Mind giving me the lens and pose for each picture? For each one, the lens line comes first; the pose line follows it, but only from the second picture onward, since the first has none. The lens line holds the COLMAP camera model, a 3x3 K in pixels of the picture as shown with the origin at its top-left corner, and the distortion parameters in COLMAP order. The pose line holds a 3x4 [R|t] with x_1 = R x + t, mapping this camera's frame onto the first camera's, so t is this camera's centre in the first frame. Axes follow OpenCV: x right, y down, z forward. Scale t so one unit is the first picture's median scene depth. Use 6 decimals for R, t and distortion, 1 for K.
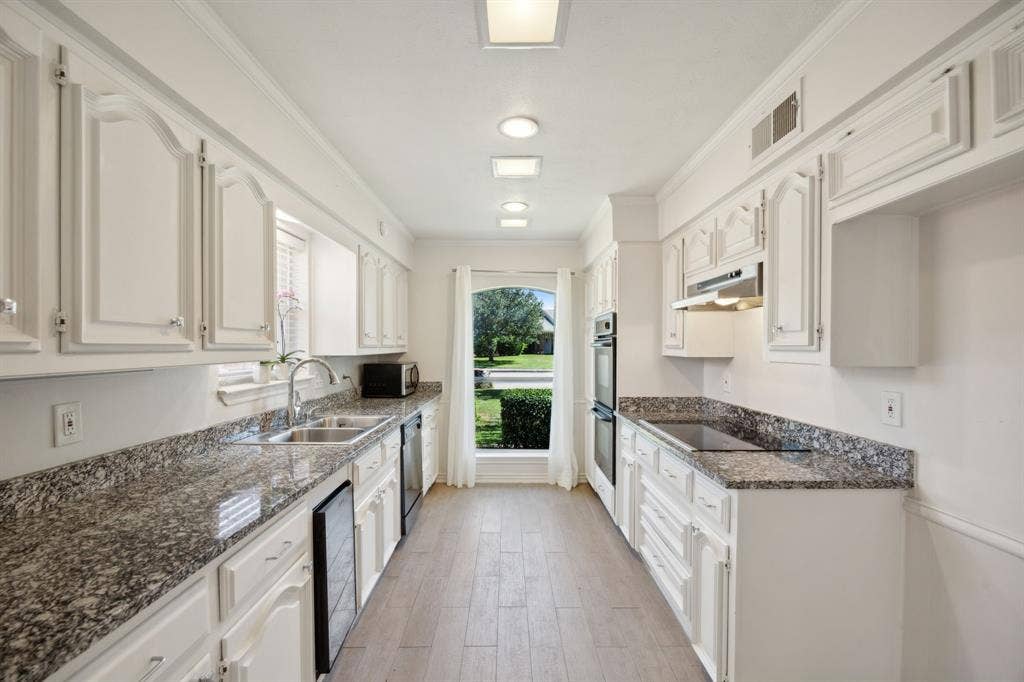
lens RADIAL K [[437.1, 0, 514.7], [0, 437.1, 348.0], [0, 0, 1]] dist [-0.000316, 0.000191]
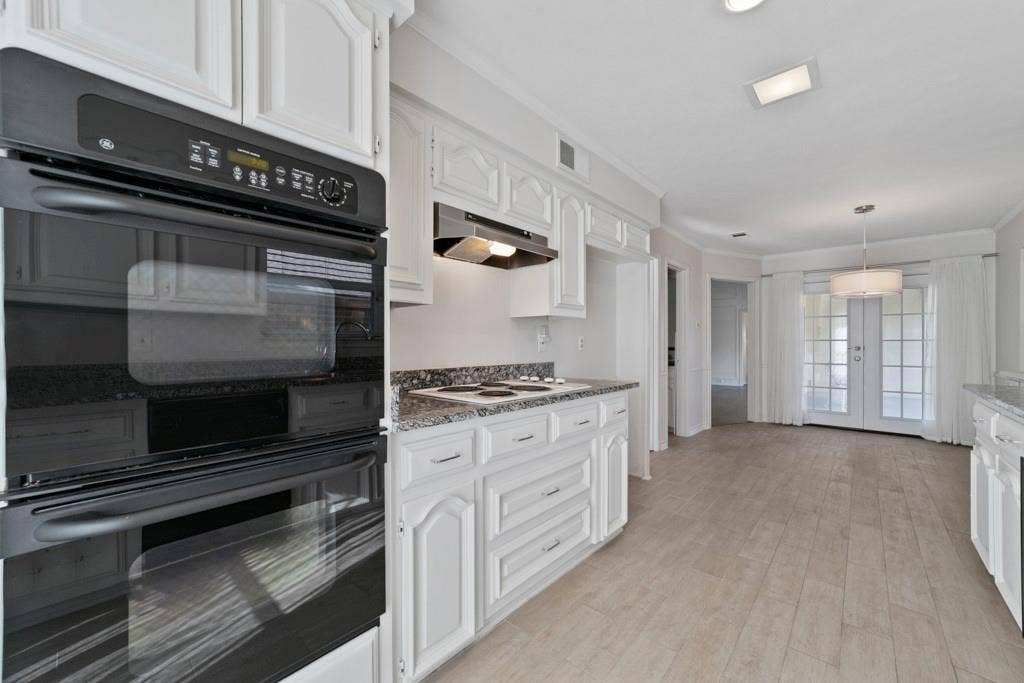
lens RADIAL K [[383.9, 0, 527.2], [0, 383.9, 349.2], [0, 0, 1]] dist [-0.011837, 0.006762]
pose [[-0.739508, -0.006589, 0.673115, -0.147656], [0.006433, 0.999837, 0.016854, 0.102097], [-0.673117, 0.016793, -0.739345, 1.696337]]
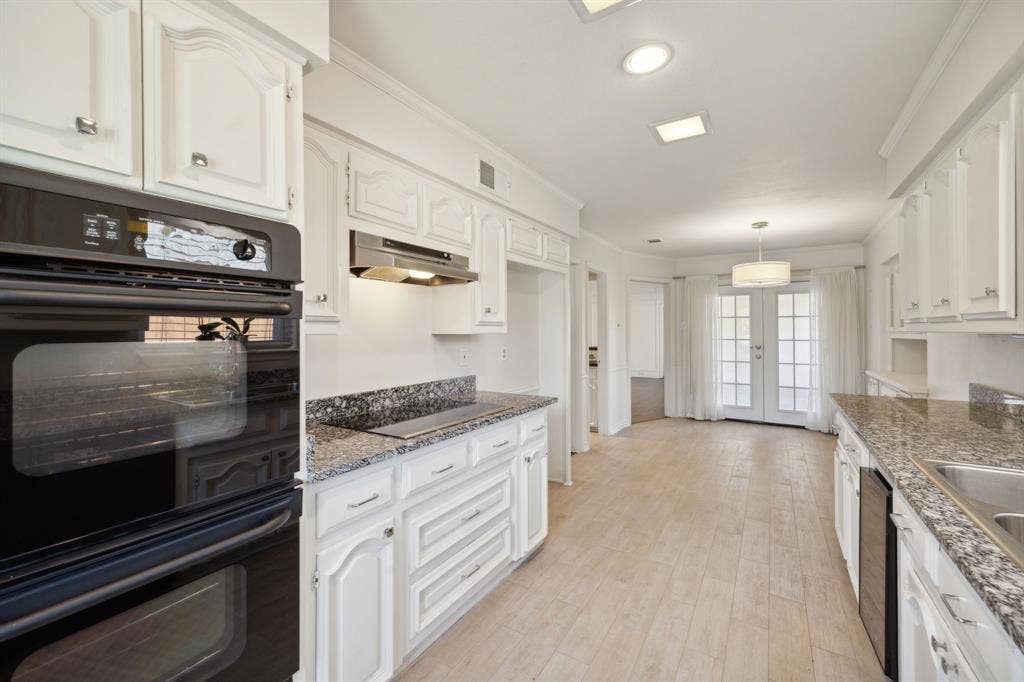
lens RADIAL K [[403.0, 0, 515.0], [0, 403.0, 335.2], [0, 0, 1]] dist [0.009157, 0.000226]
pose [[-0.835692, 0.000681, 0.549199, -0.195624], [0.008761, 0.999889, 0.012090, 0.019579], [-0.549129, 0.014915, -0.835604, 1.735933]]
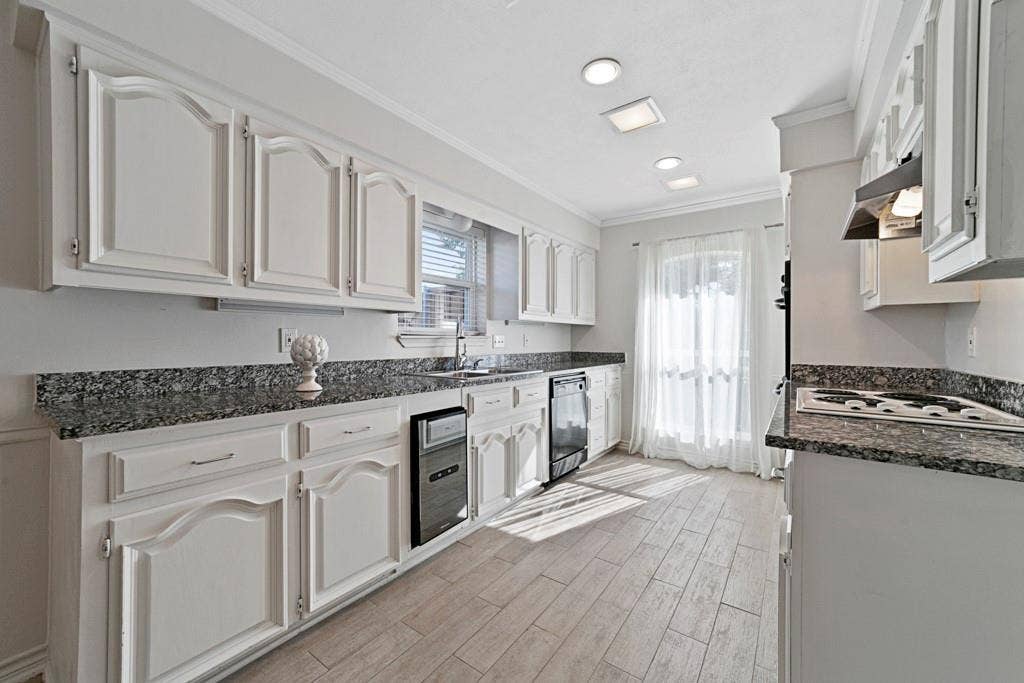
lens RADIAL K [[403.0, 0, 515.0], [0, 403.0, 335.7], [0, 0, 1]] dist [0.009157, 0.000226]
pose [[0.810236, -0.003636, -0.586093, 0.378801], [-0.005170, 0.999898, -0.013351, 0.104833], [0.586081, 0.013848, 0.810134, 0.143469]]
